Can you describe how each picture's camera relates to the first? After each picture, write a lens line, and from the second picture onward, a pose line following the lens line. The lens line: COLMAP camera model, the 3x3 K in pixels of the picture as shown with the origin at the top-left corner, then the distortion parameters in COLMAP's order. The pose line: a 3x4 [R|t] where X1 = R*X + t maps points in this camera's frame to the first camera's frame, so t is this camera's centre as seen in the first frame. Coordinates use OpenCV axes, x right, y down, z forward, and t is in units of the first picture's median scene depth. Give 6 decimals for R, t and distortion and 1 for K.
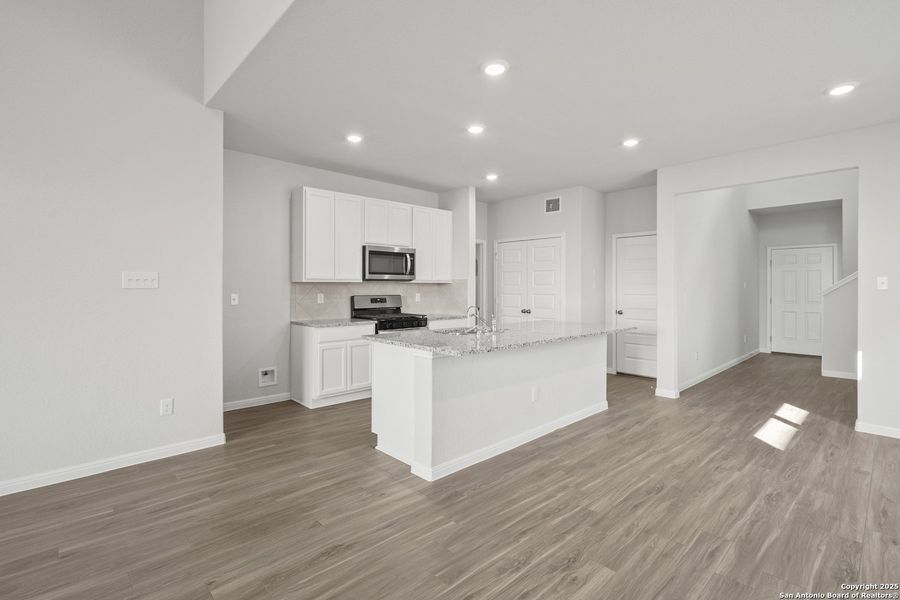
lens RADIAL K [[415.3, 0, 452.6], [0, 415.3, 289.9], [0, 0, 1]] dist [0.001147, 0.000277]
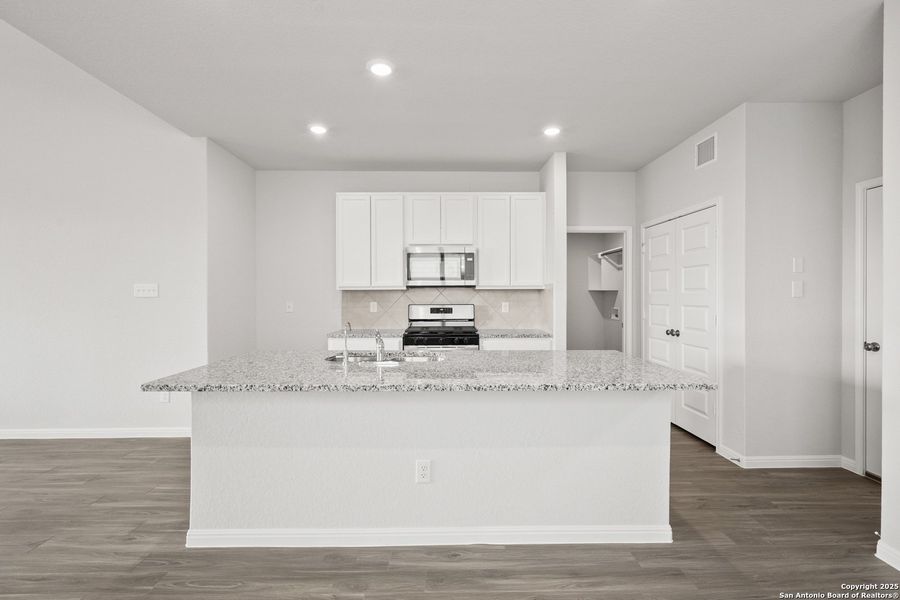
lens RADIAL K [[415.3, 0, 442.0], [0, 415.3, 298.6], [0, 0, 1]] dist [0.001147, 0.000277]
pose [[0.737790, 0.002839, -0.675025, 0.666901], [-0.000112, 0.999992, 0.004084, -0.004005], [0.675031, -0.002938, 0.737784, 0.609545]]
